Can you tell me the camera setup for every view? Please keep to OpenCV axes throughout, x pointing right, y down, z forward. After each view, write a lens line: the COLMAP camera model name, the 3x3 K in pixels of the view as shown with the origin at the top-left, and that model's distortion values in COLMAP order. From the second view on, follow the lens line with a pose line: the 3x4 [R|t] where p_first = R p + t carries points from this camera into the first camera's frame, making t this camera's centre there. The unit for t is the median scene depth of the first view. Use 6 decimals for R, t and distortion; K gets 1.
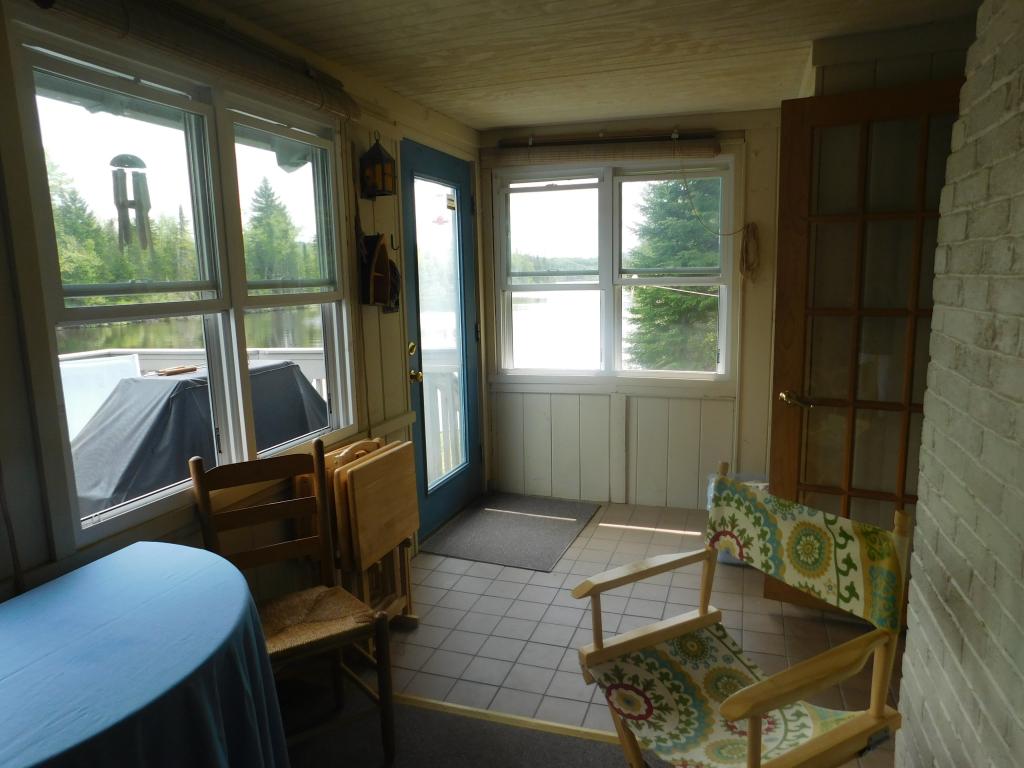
lens RADIAL K [[664.8, 0, 510.3], [0, 664.8, 385.2], [0, 0, 1]] dist [-0.054855, 0.028911]
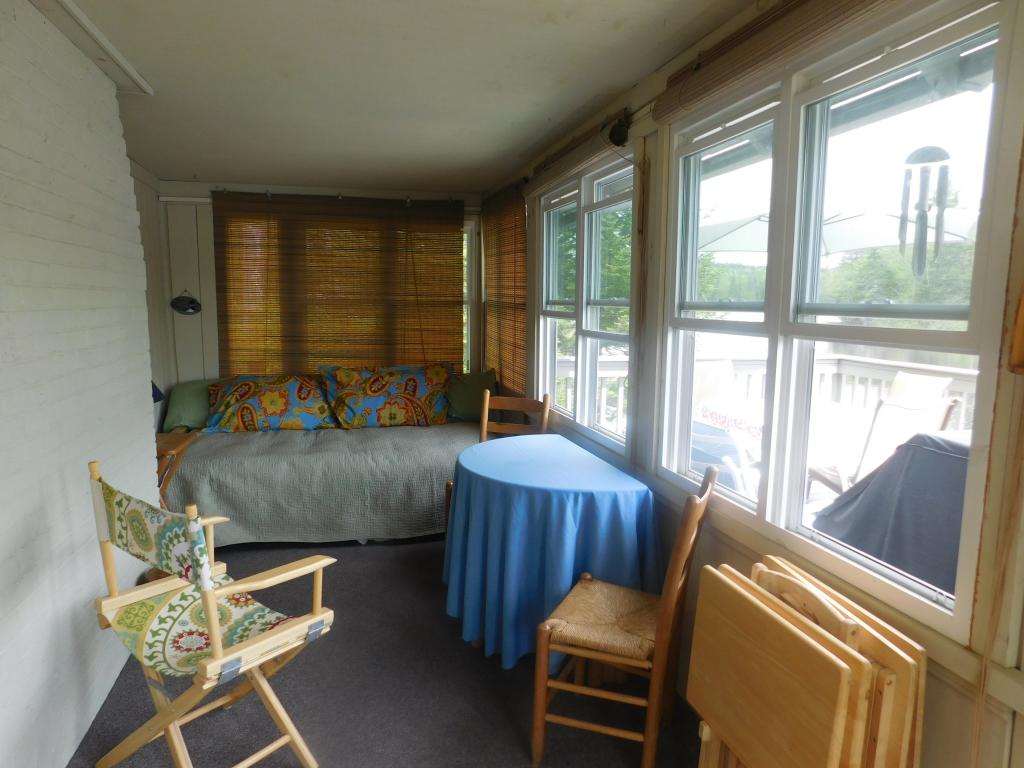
lens RADIAL K [[664.8, 0, 512.3], [0, 664.8, 383.8], [0, 0, 1]] dist [-0.054855, 0.028911]
pose [[-0.823759, 0.082678, -0.560879, 0.379801], [-0.082641, 0.961231, 0.263068, -0.272429], [0.560884, 0.263056, -0.784991, 1.611697]]
